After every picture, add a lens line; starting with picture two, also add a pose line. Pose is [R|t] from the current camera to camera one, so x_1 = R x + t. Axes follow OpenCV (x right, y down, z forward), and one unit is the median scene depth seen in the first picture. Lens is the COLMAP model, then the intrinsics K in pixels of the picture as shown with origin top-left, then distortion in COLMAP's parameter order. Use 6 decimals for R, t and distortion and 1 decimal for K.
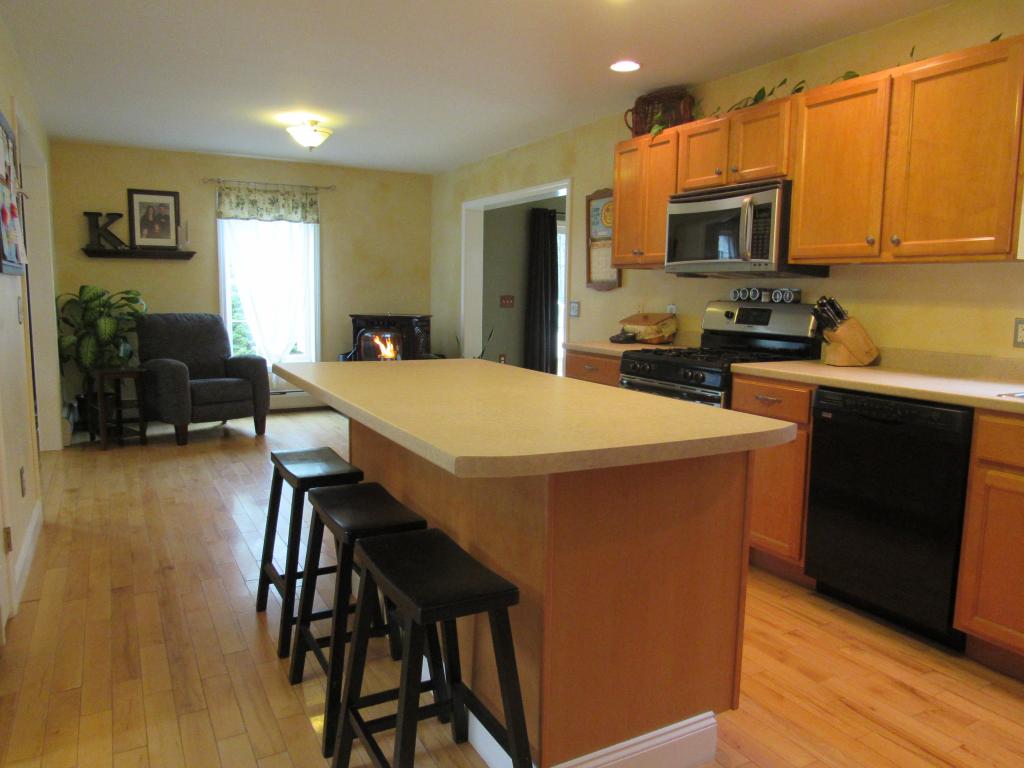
lens RADIAL K [[729.8, 0, 512.8], [0, 729.8, 382.2], [0, 0, 1]] dist [-0.033689, 0.020345]
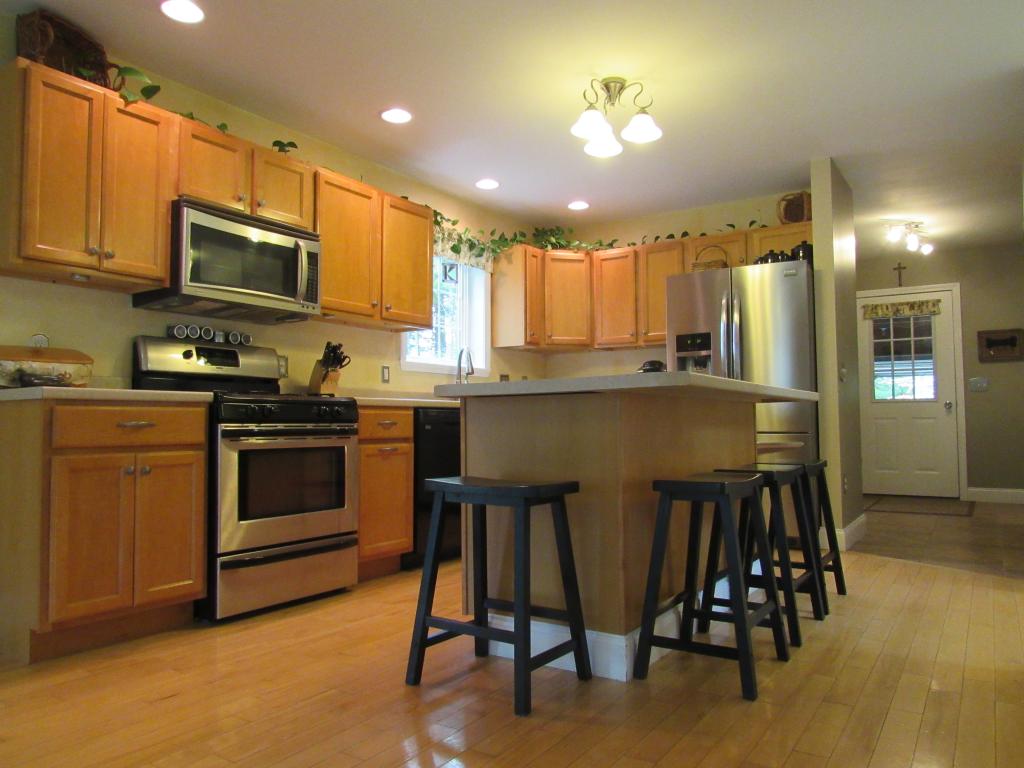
lens RADIAL K [[729.8, 0, 515.4], [0, 729.8, 383.5], [0, 0, 1]] dist [-0.033689, 0.020345]
pose [[-0.465829, 0.030439, 0.884351, -0.768692], [0.108965, 0.993775, 0.023191, -0.045099], [-0.878140, 0.107166, -0.466246, 1.300492]]
